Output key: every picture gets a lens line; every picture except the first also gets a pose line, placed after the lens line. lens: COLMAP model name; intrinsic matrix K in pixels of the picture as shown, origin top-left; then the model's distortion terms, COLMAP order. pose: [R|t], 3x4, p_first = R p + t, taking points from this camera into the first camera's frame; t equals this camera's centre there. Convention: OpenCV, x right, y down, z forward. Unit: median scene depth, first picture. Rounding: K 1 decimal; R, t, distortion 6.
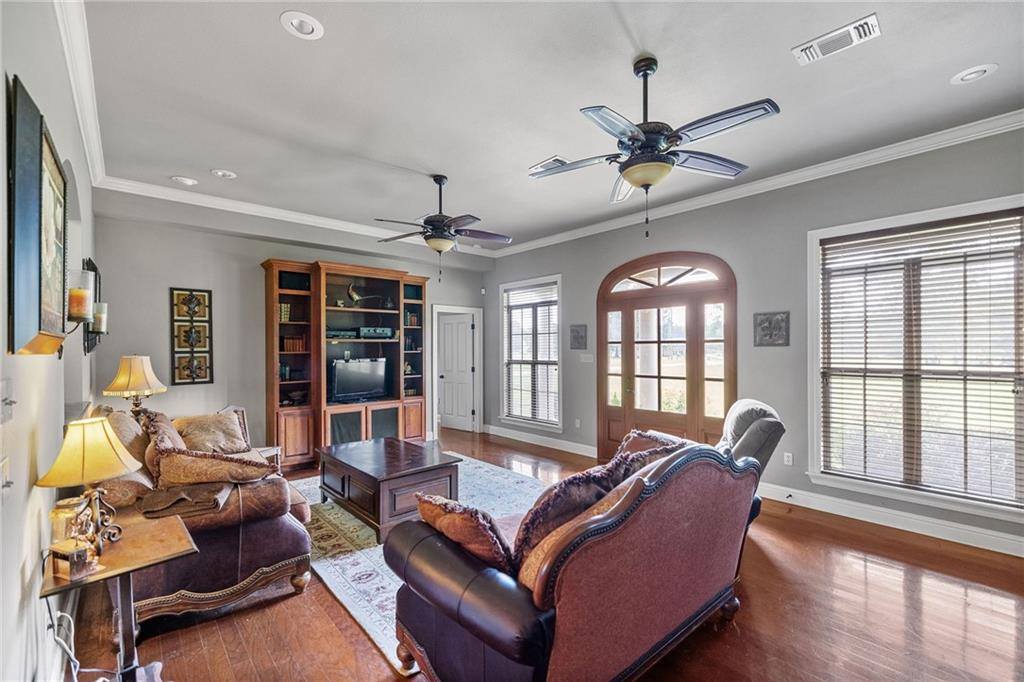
lens RADIAL K [[434.6, 0, 512.0], [0, 434.6, 341.0], [0, 0, 1]] dist [-0.000959, -0.000078]
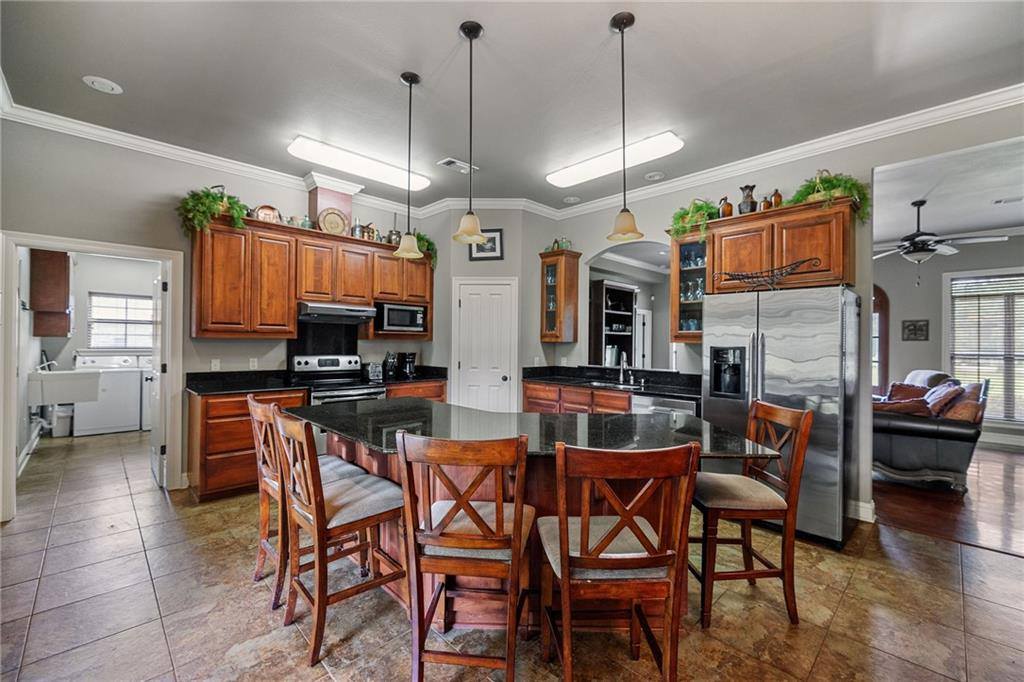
lens RADIAL K [[432.4, 0, 512.0], [0, 432.4, 341.0], [0, 0, 1]] dist [0.001137, 0.000245]
pose [[0.998981, 0.014499, 0.042751, -0.879739], [-0.015065, 0.999803, 0.012960, 0.012843], [-0.042555, -0.013591, 0.999002, -0.508794]]
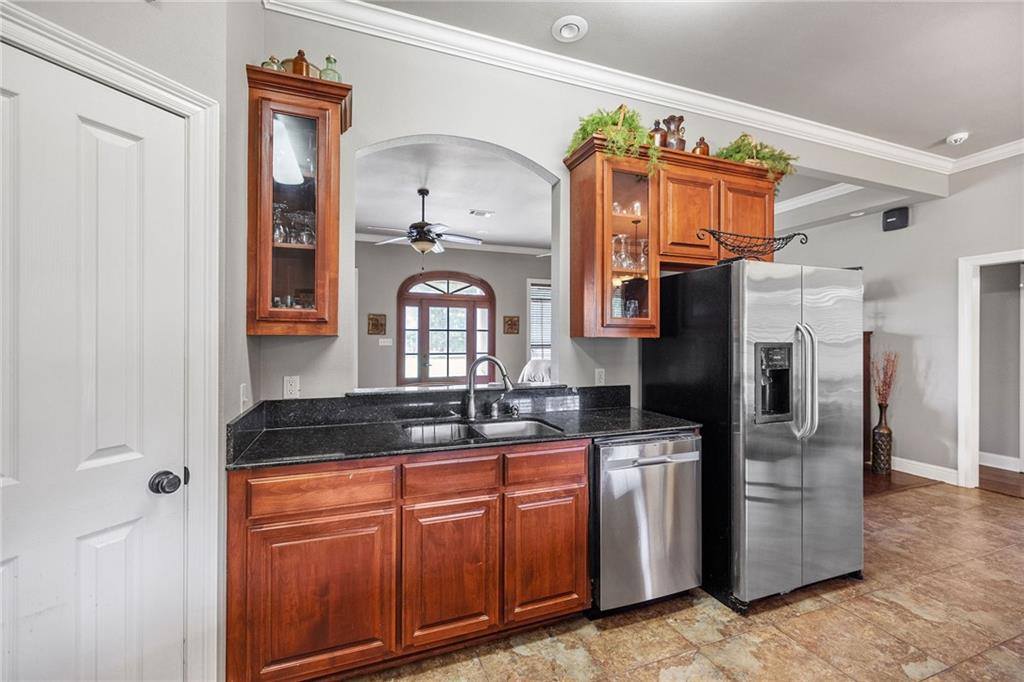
lens RADIAL K [[432.4, 0, 512.0], [0, 432.4, 341.0], [0, 0, 1]] dist [0.001137, 0.000245]
pose [[0.358719, 0.000395, 0.933446, -1.026610], [-0.019703, 0.999780, 0.007148, 0.025265], [-0.933238, -0.020956, 0.358648, 0.274384]]
